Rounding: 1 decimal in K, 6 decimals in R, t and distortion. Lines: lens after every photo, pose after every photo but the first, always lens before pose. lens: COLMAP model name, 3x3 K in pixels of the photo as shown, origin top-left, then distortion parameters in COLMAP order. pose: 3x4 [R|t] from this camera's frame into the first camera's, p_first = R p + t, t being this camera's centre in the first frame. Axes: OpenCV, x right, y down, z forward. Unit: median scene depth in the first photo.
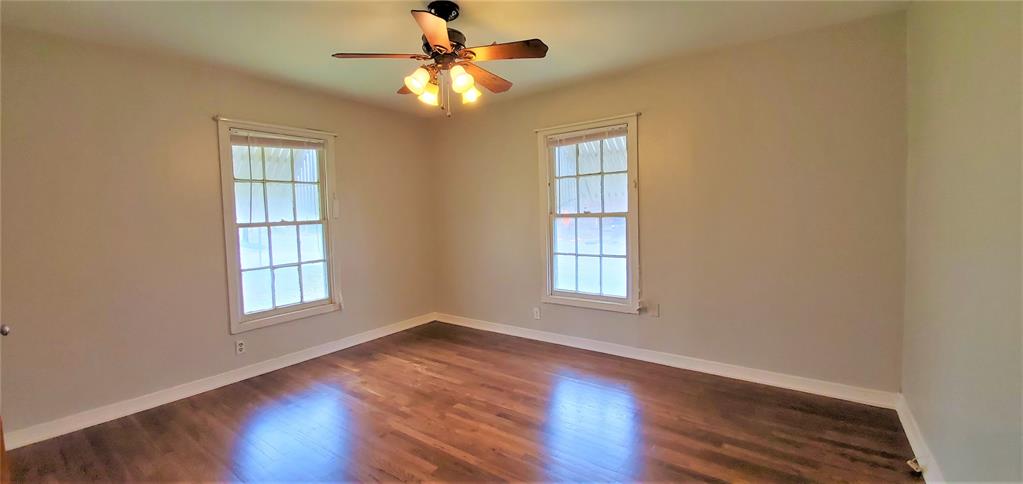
lens RADIAL K [[403.8, 0, 500.8], [0, 403.8, 235.1], [0, 0, 1]] dist [0.010042, -0.015781]
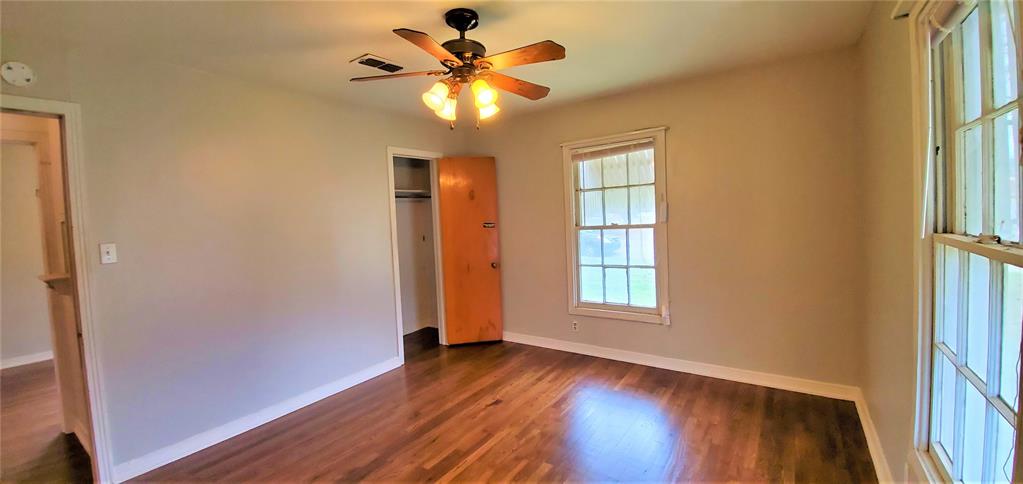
lens RADIAL K [[404.8, 0, 502.0], [0, 404.8, 237.0], [0, 0, 1]] dist [0.008231, -0.015407]
pose [[0.011323, 0.072192, -0.997326, 0.539966], [-0.004410, 0.997384, 0.072146, -0.080153], [0.999926, 0.003581, 0.011612, 0.713969]]
